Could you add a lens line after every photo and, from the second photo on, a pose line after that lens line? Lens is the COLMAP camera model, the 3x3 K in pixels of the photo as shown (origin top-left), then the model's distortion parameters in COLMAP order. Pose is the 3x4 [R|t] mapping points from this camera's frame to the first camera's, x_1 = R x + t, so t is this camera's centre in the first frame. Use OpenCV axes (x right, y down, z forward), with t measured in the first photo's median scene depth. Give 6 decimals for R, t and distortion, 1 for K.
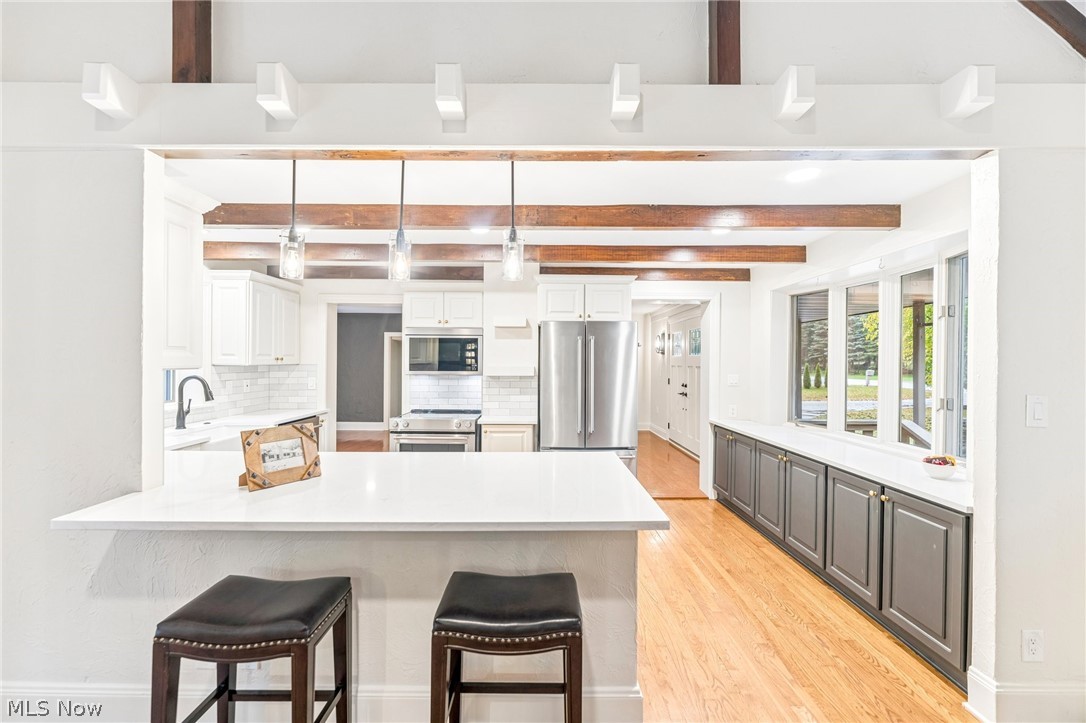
lens RADIAL K [[434.0, 0, 545.5], [0, 434.0, 360.1], [0, 0, 1]] dist [0.001055, -0.000646]
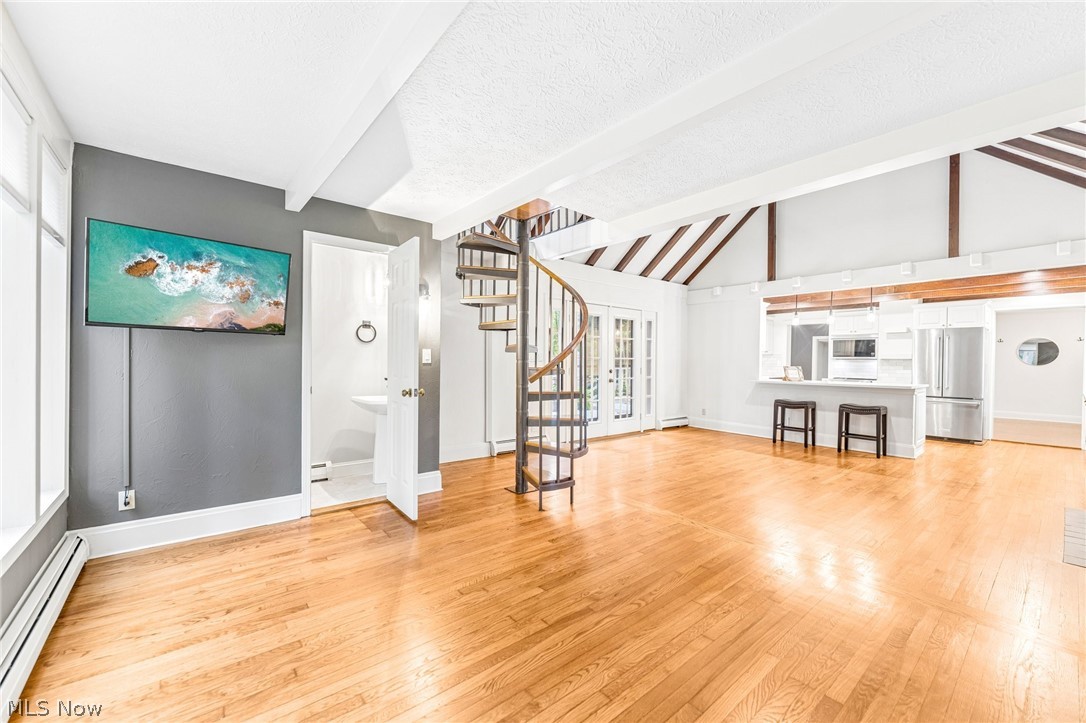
lens RADIAL K [[434.0, 0, 538.9], [0, 434.0, 362.6], [0, 0, 1]] dist [0.001055, -0.000646]
pose [[0.623867, 0.007280, -0.781497, 0.409452], [-0.008256, 0.999962, 0.002725, 0.057750], [0.781487, 0.004752, 0.623903, -1.323078]]
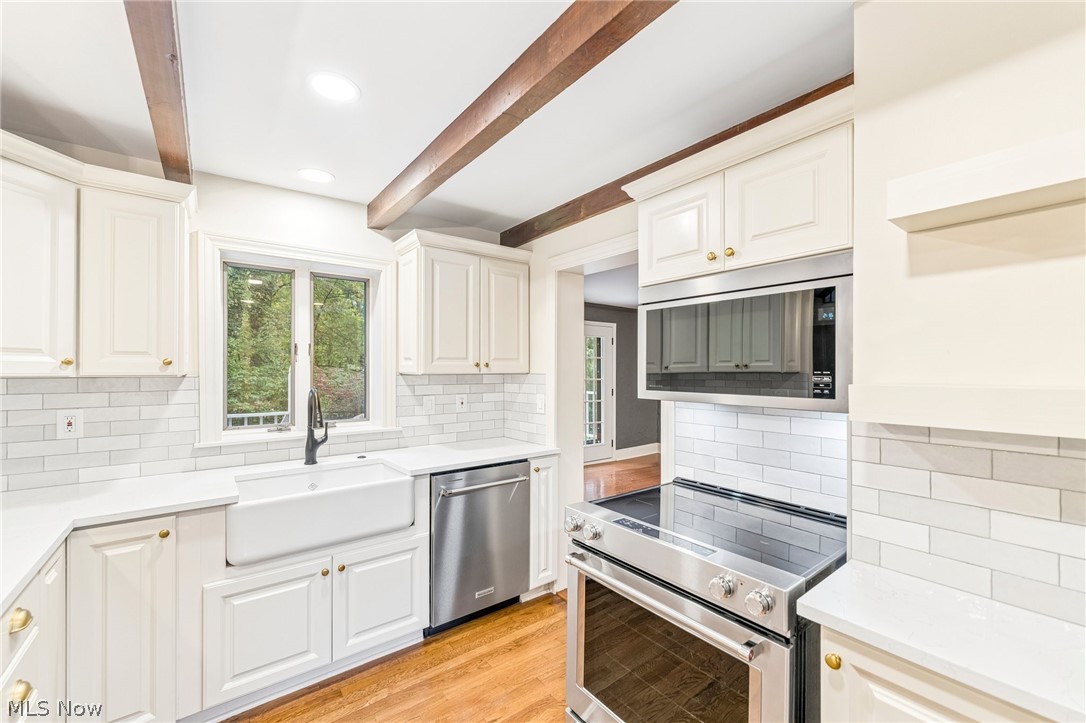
lens RADIAL K [[434.0, 0, 541.1], [0, 434.0, 368.4], [0, 0, 1]] dist [0.001055, -0.000646]
pose [[0.600302, -0.004875, -0.799759, -0.041220], [0.001676, 0.999987, -0.004838, 0.005899], [0.799772, 0.001564, 0.600302, 0.673746]]
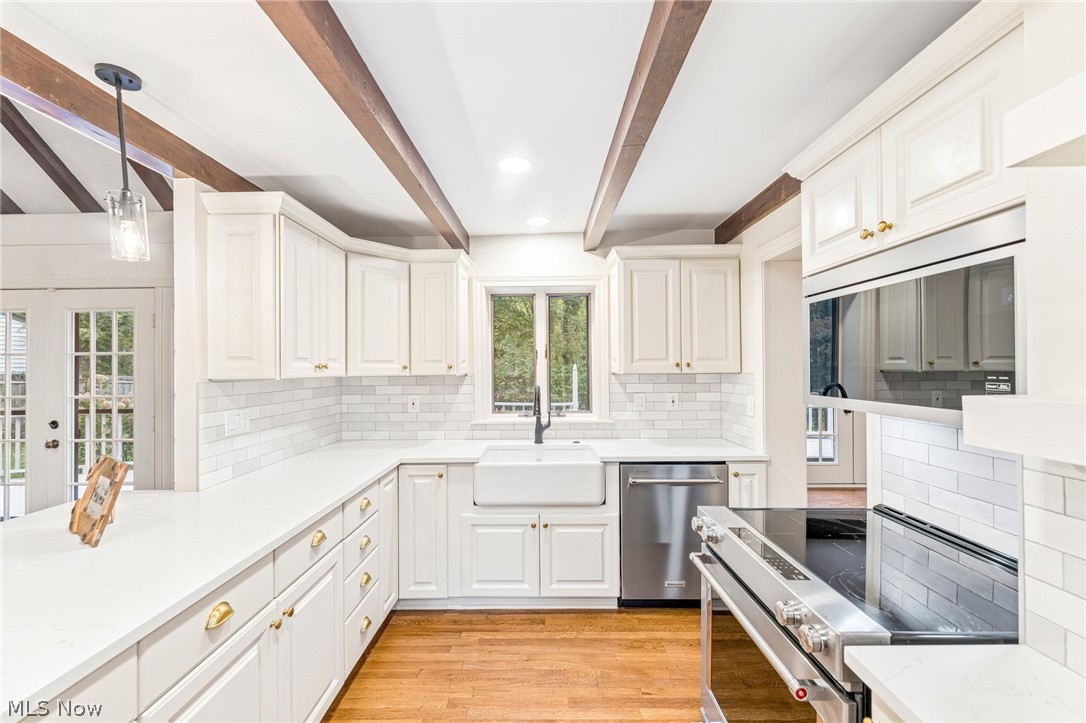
lens RADIAL K [[434.0, 0, 542.2], [0, 434.0, 363.7], [0, 0, 1]] dist [0.001055, -0.000646]
pose [[-0.016699, -0.010175, -0.999809, 0.054777], [0.008637, 0.999909, -0.010320, 0.000871], [0.999823, -0.008808, -0.016610, 0.786771]]
